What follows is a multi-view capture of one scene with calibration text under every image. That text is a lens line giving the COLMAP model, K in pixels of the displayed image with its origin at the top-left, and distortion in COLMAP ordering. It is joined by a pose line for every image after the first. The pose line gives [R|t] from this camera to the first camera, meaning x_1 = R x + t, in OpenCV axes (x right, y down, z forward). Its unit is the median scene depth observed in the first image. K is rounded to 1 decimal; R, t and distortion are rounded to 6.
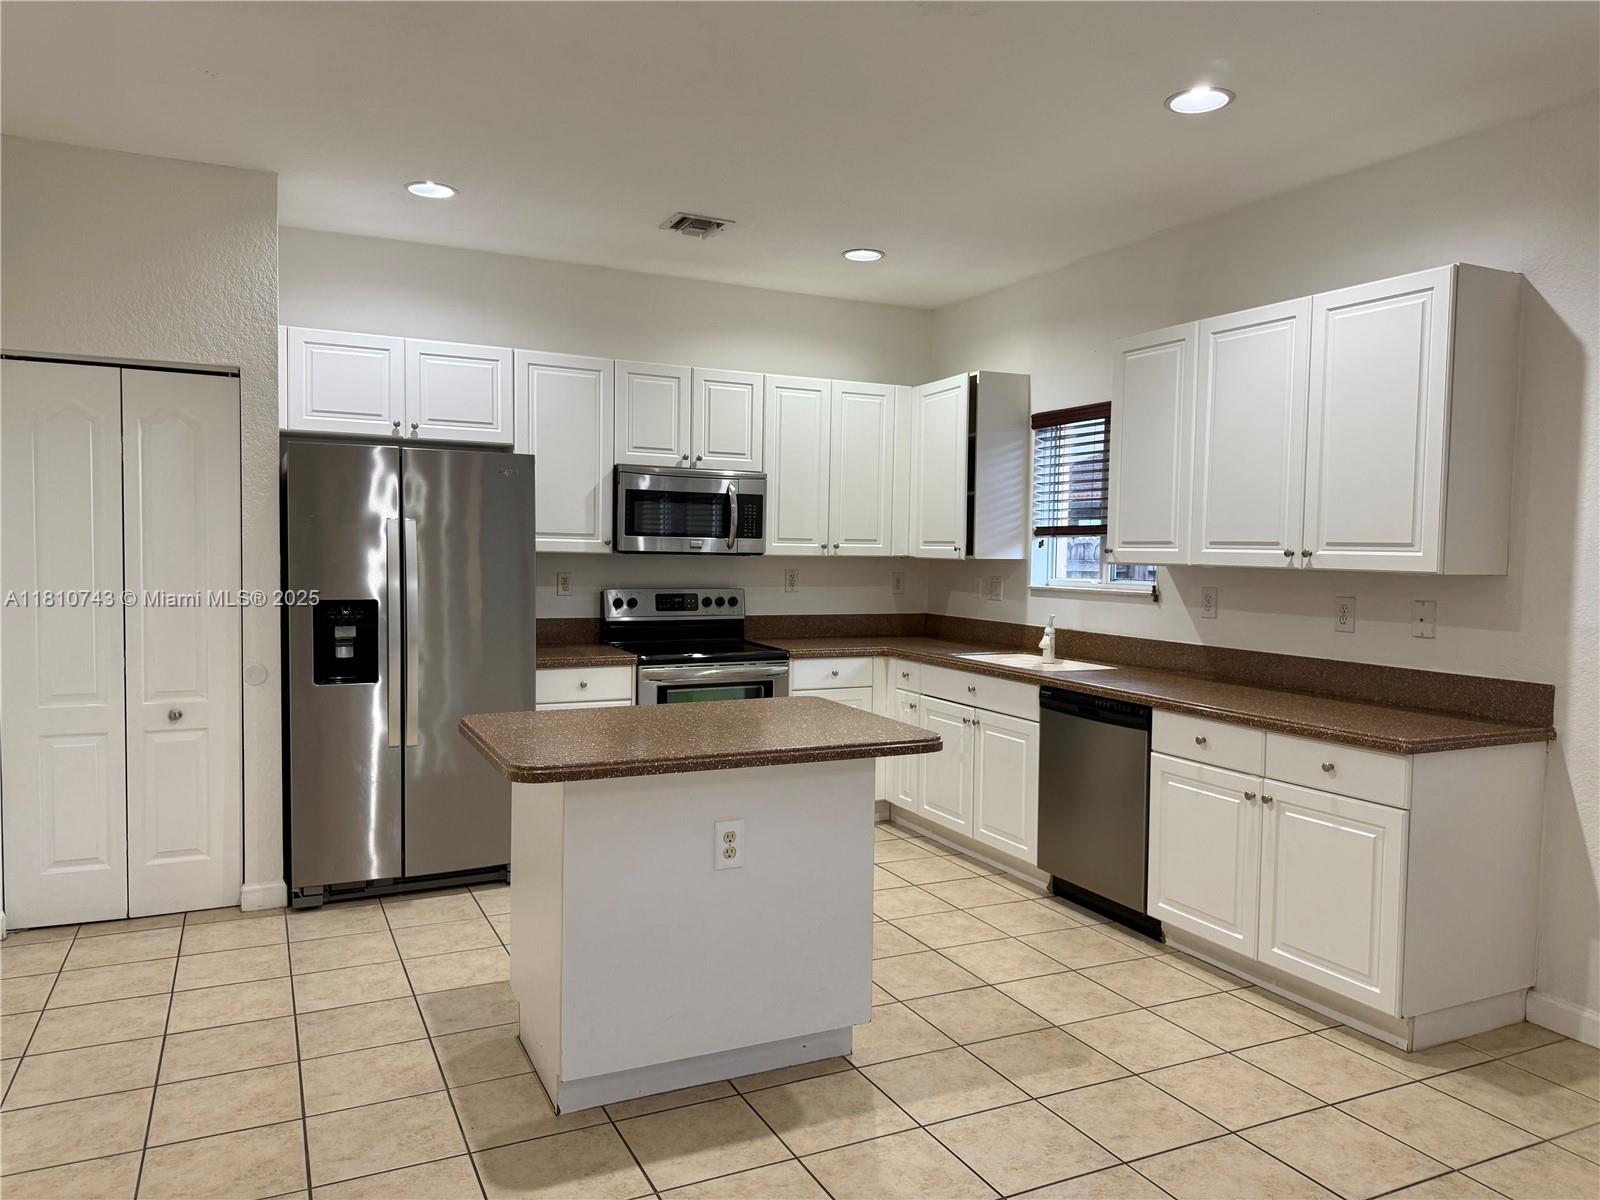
lens RADIAL K [[1094.9, 0, 800.0], [0, 1094.9, 600.0], [0, 0, 1]] dist [0.086284, -0.146083]
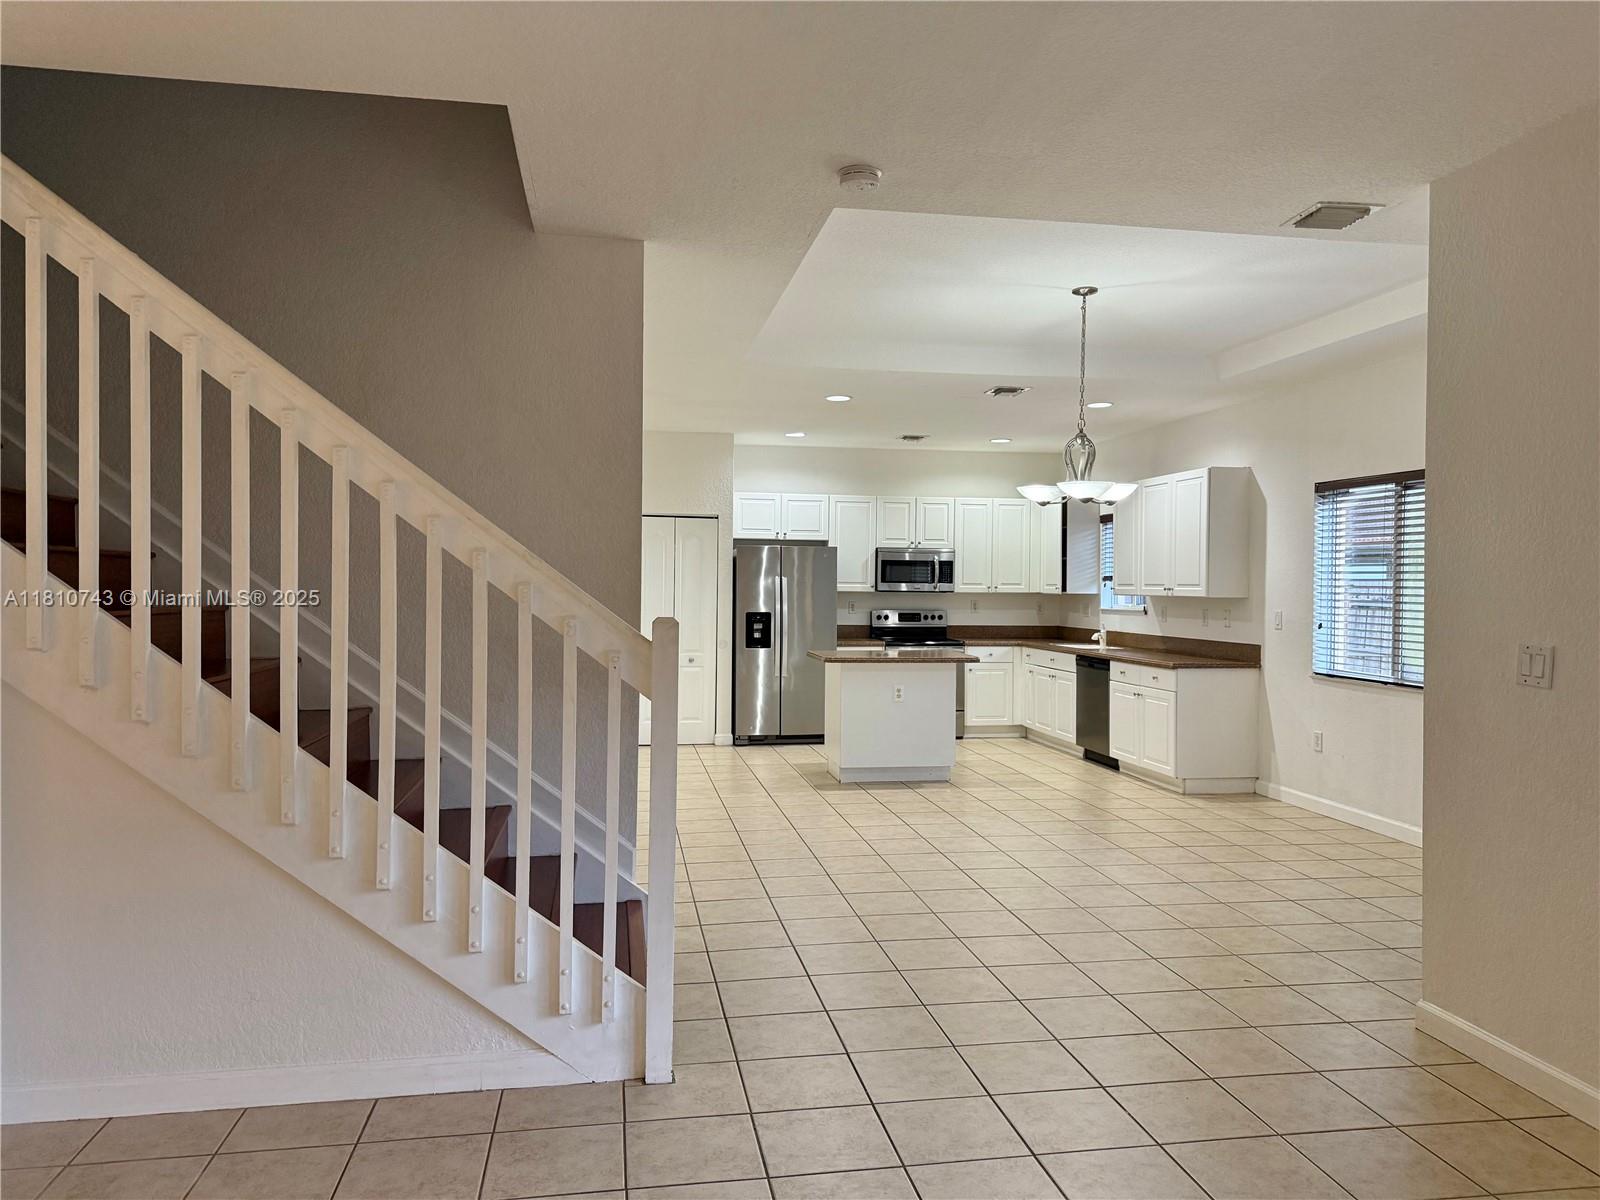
lens RADIAL K [[1121.8, 0, 800.0], [0, 1121.8, 600.0], [0, 0, 1]] dist [0.033396, -0.000514]
pose [[0.959924, -0.004688, -0.280220, 0.286805], [-0.006393, 0.999234, -0.038616, 0.055442], [0.280186, 0.038860, 0.959159, -1.060611]]
